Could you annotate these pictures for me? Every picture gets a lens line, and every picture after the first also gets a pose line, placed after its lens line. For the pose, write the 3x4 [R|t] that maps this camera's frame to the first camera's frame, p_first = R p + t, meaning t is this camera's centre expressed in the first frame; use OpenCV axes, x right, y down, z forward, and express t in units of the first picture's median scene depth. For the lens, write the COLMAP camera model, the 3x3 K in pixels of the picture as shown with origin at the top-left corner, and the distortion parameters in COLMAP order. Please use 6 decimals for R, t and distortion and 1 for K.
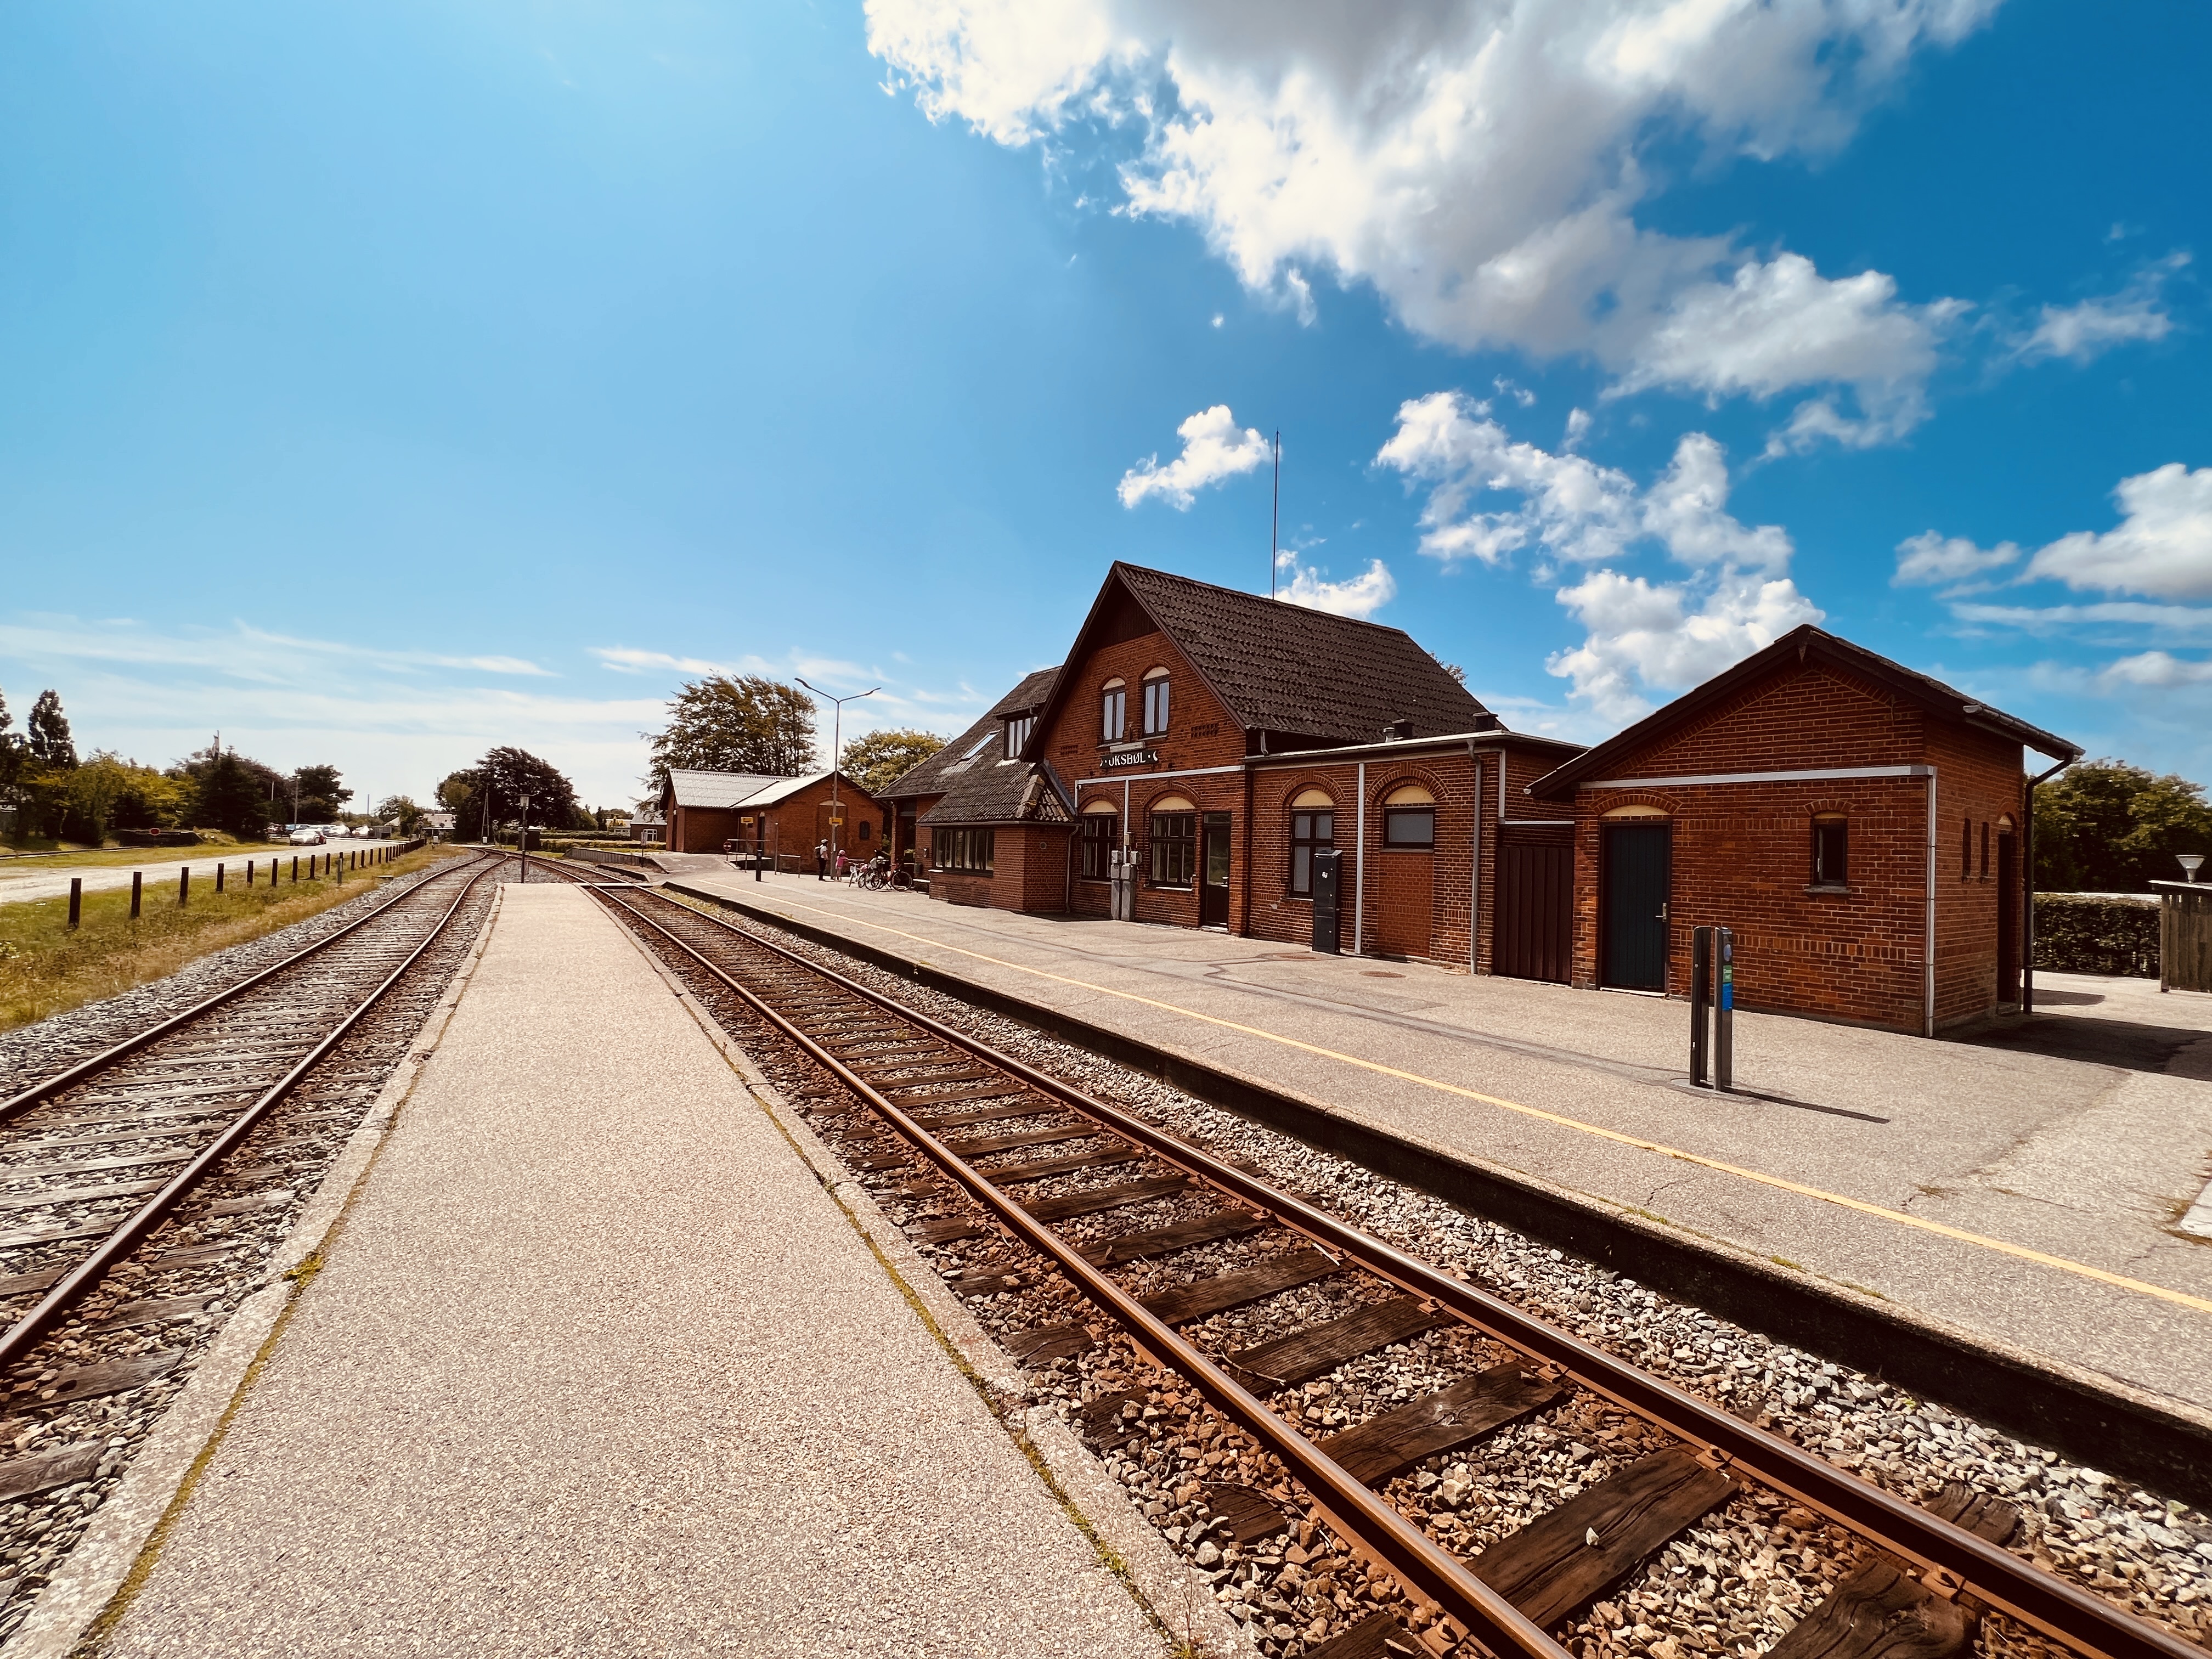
lens RADIAL K [[886.3, 0, 1114.1], [0, 886.3, 834.5], [0, 0, 1]] dist [-0.005001, 0.000390]
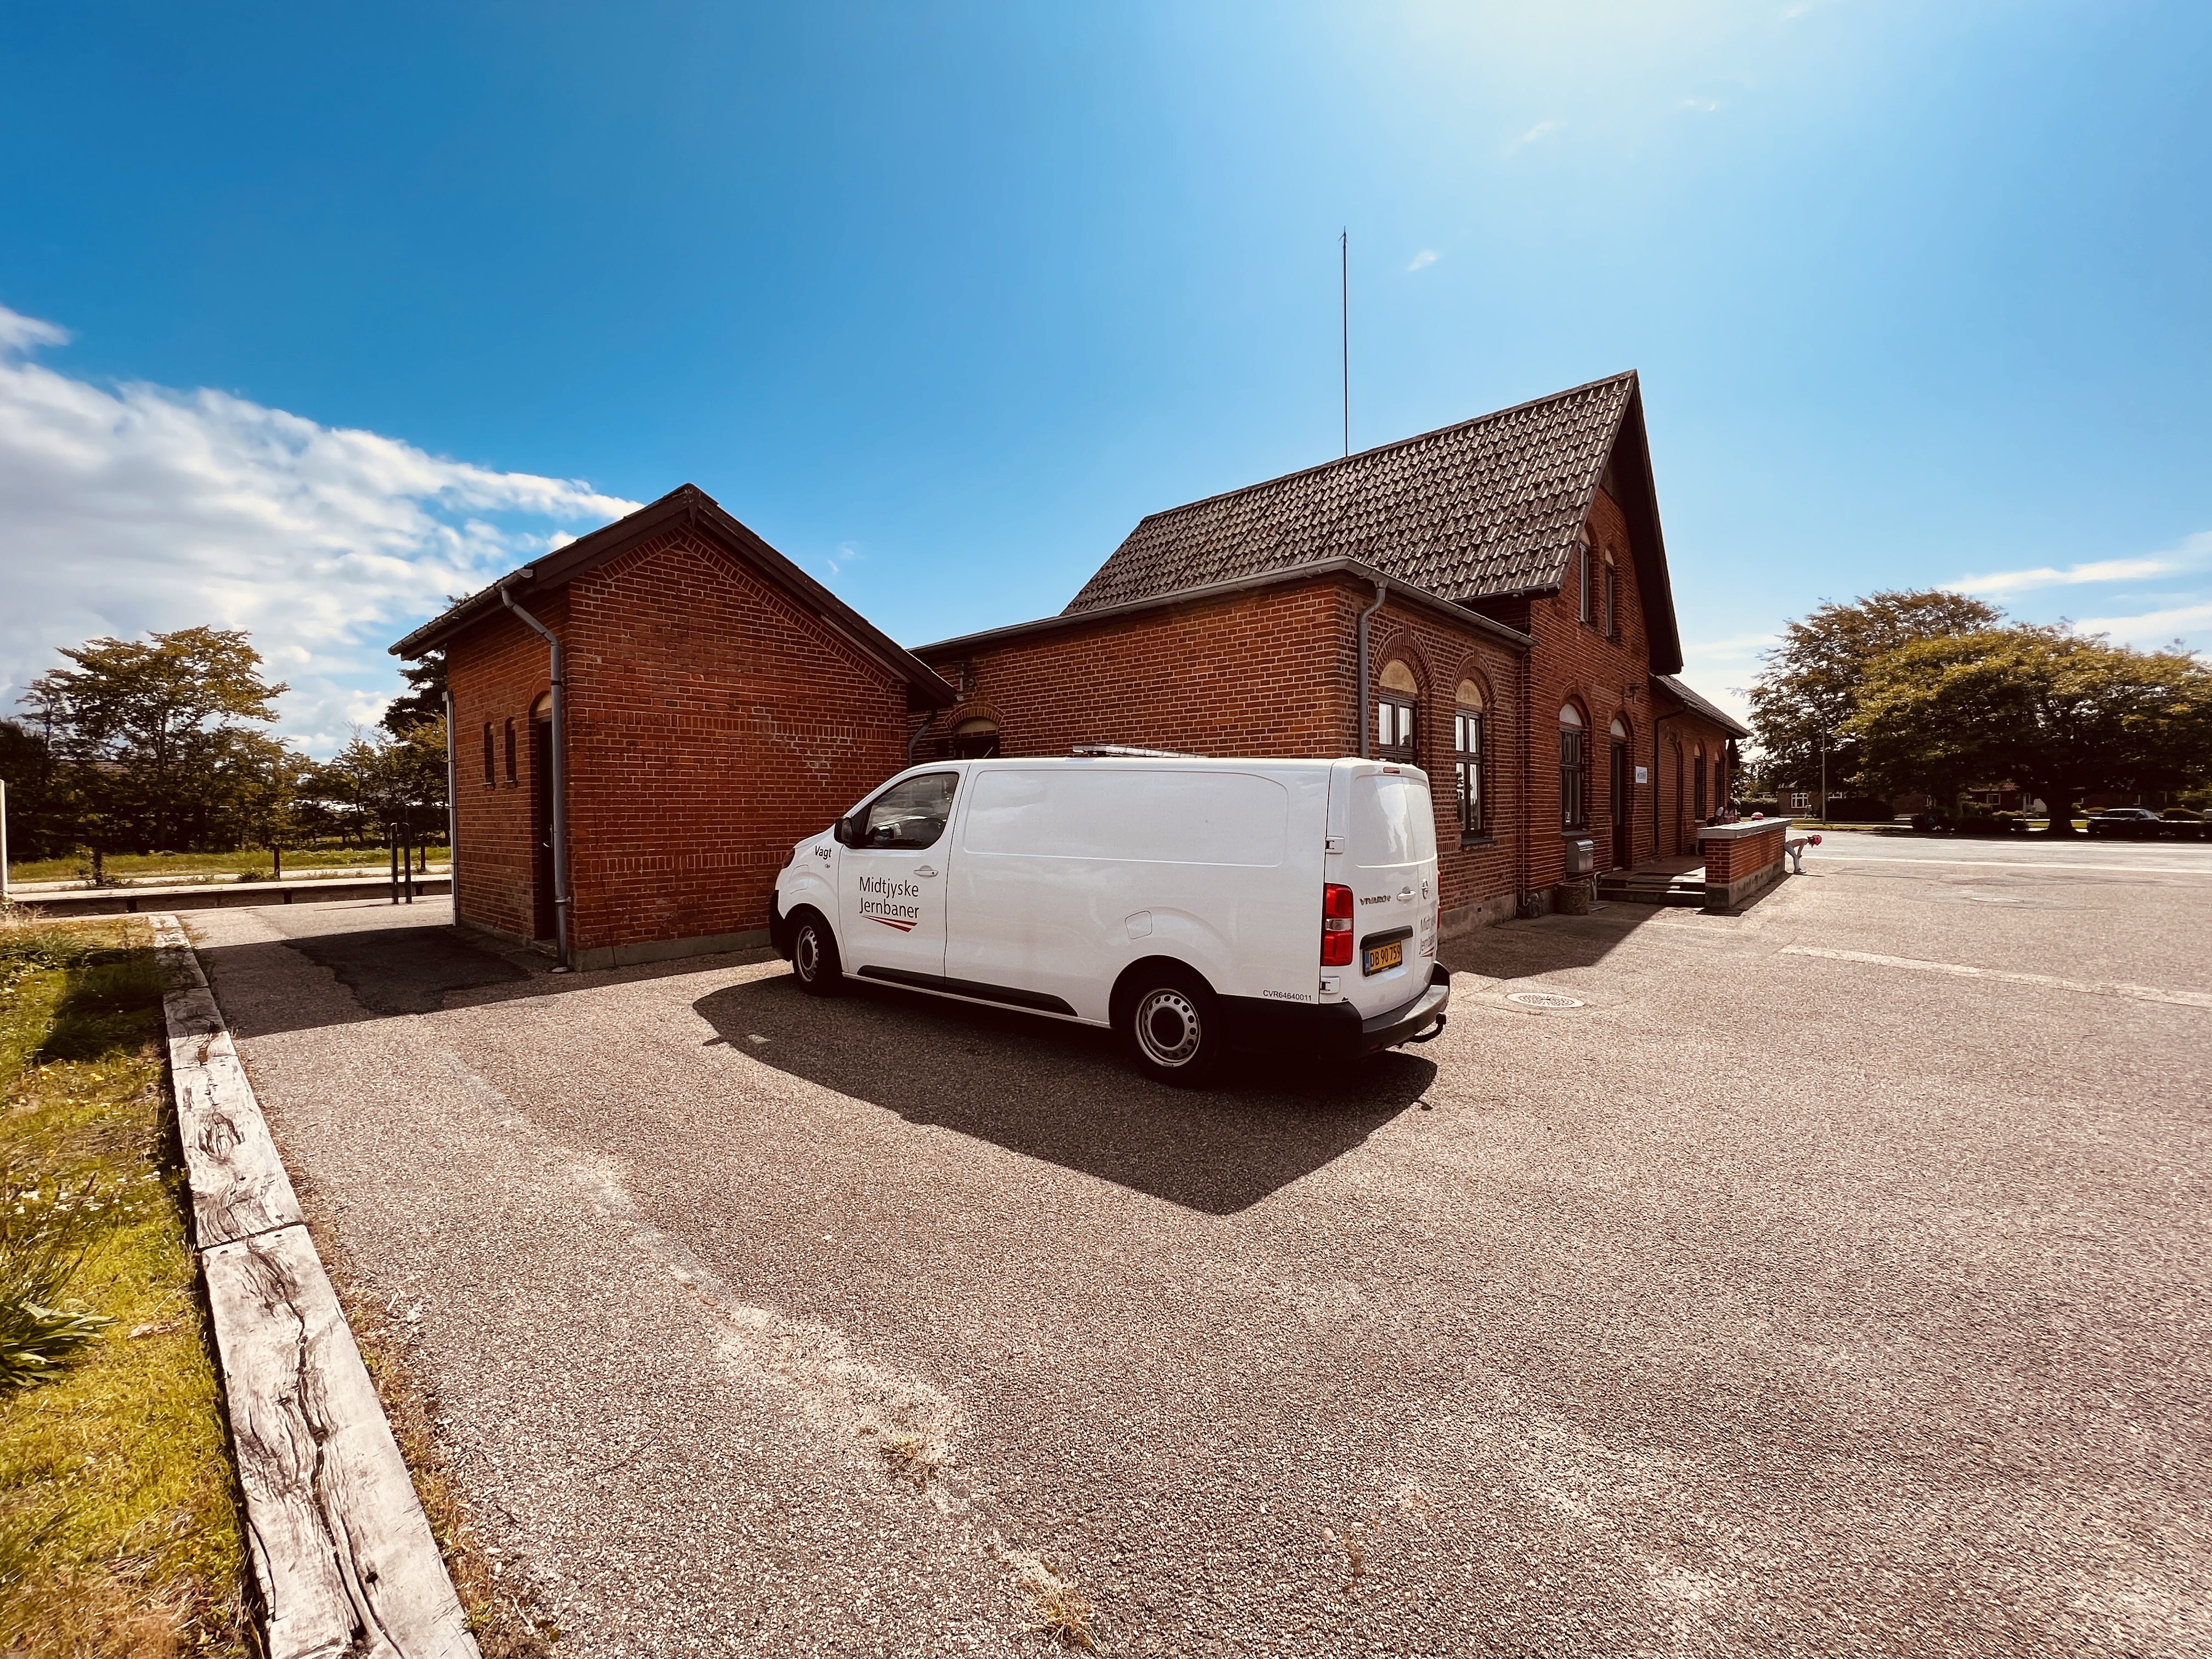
lens RADIAL K [[886.3, 0, 1091.9], [0, 886.3, 840.4], [0, 0, 1]] dist [-0.005001, 0.000390]
pose [[0.243286, -0.004272, -0.969945, 1.987527], [0.035497, 0.999360, 0.004501, 0.124257], [0.969305, -0.035525, 0.243282, 1.352114]]
